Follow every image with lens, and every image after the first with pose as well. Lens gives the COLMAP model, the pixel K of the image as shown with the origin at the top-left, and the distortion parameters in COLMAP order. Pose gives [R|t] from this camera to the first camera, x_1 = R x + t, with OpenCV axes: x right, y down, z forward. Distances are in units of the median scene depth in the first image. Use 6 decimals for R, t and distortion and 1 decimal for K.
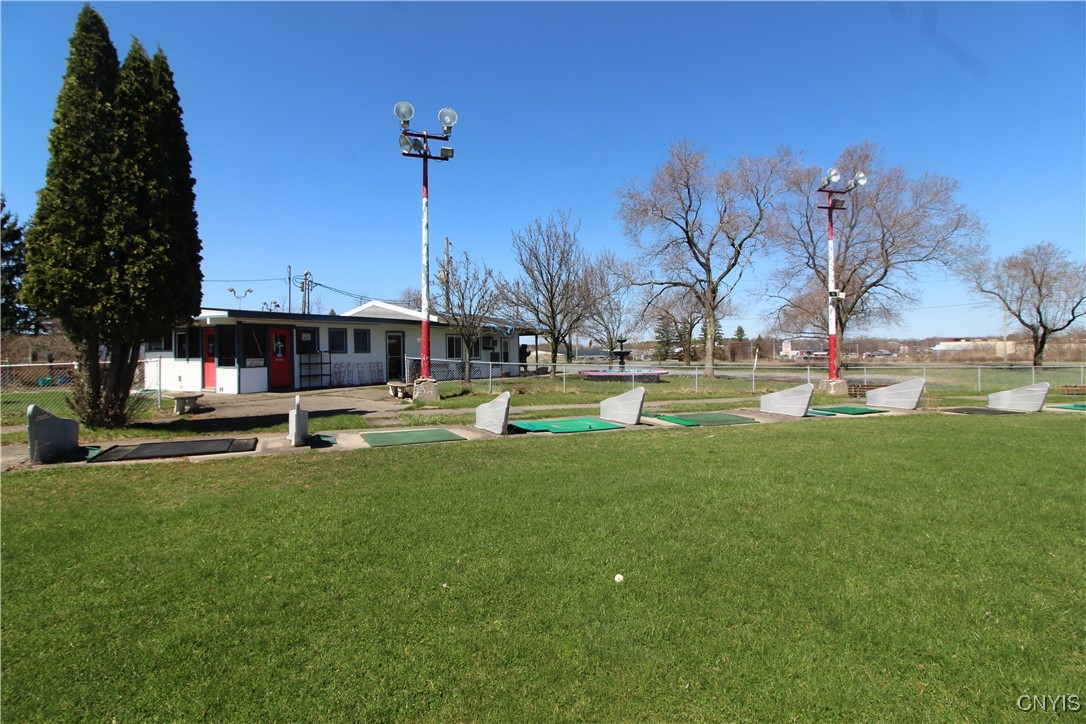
lens RADIAL K [[502.7, 0, 542.9], [0, 502.7, 350.6], [0, 0, 1]] dist [0.004235, -0.015478]
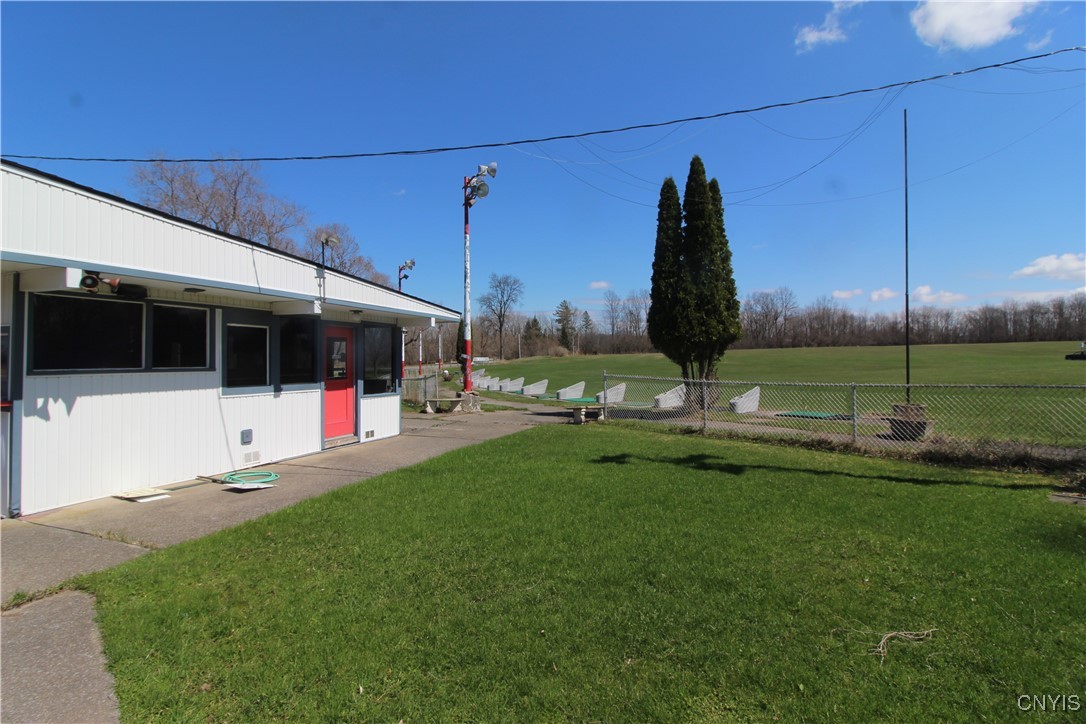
lens RADIAL K [[502.7, 0, 542.9], [0, 502.7, 350.6], [0, 0, 1]] dist [0.004235, -0.015478]
pose [[-0.121872, 0.025992, 0.992205, -1.145902], [-0.002042, 0.999648, -0.026437, -0.003596], [-0.992544, -0.005248, -0.121776, 0.807624]]
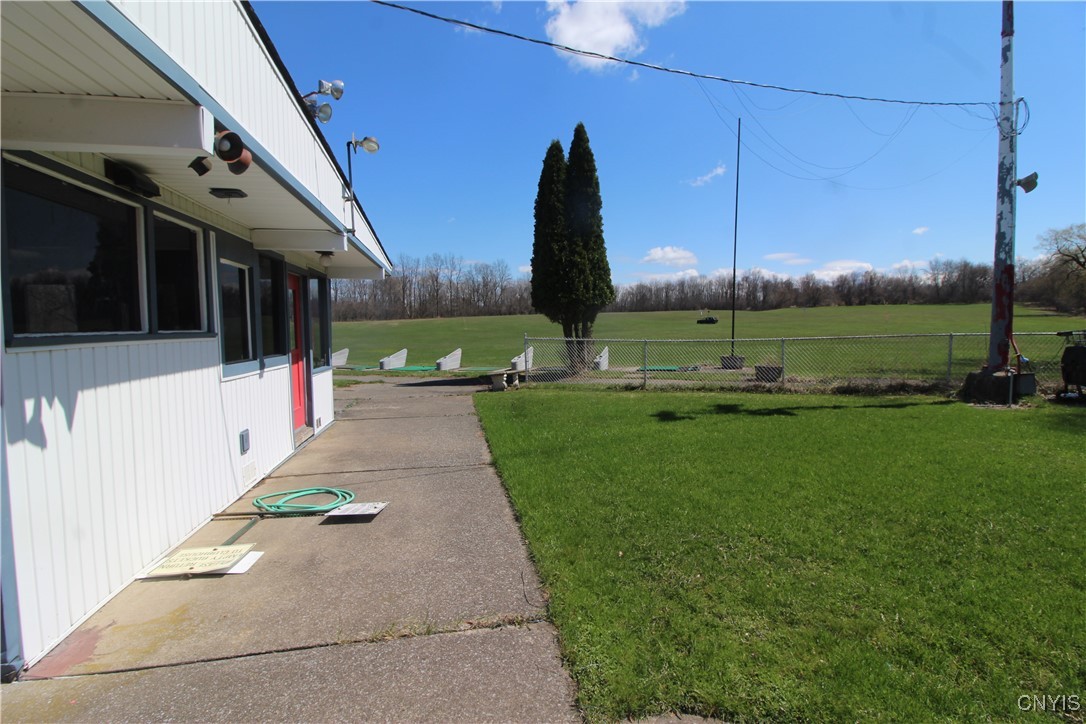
lens RADIAL K [[502.7, 0, 542.9], [0, 502.7, 350.6], [0, 0, 1]] dist [0.004235, -0.015478]
pose [[-0.625072, -0.023323, 0.780218, -1.007155], [0.013868, 0.999064, 0.040975, 0.001126], [-0.780444, 0.036432, -0.624164, 1.031743]]
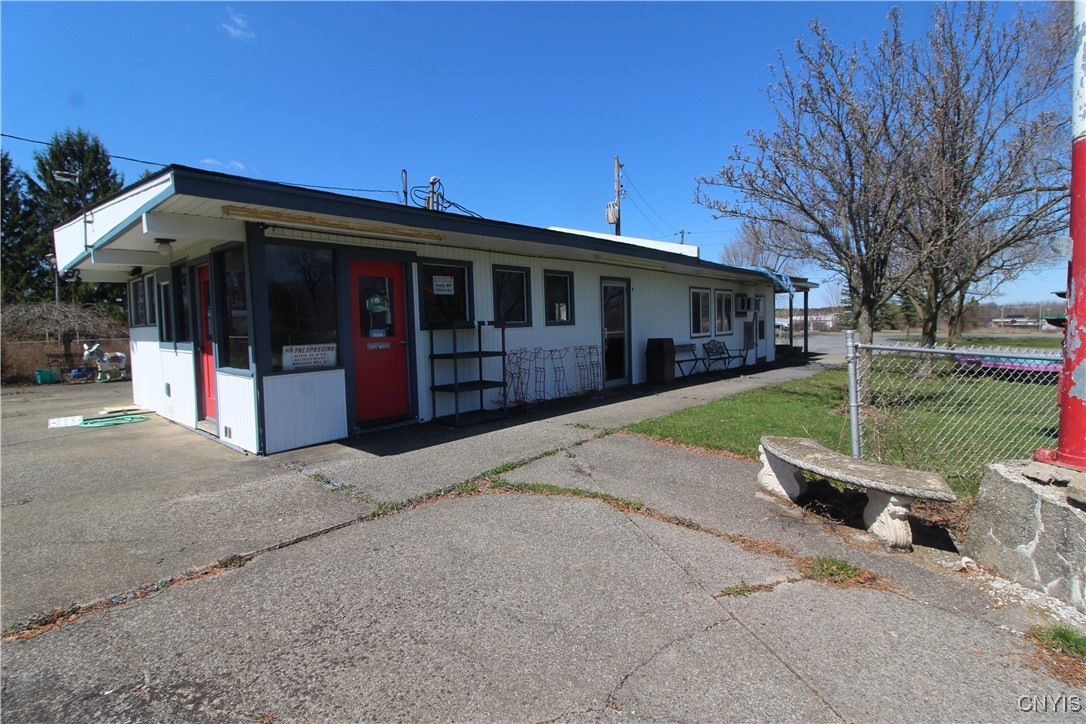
lens RADIAL K [[502.7, 0, 542.9], [0, 502.7, 350.6], [0, 0, 1]] dist [0.004235, -0.015478]
pose [[0.976759, 0.001541, -0.214335, -0.320356], [0.011047, 0.998283, 0.057521, 0.001560], [0.214055, -0.058552, 0.975065, 0.651552]]
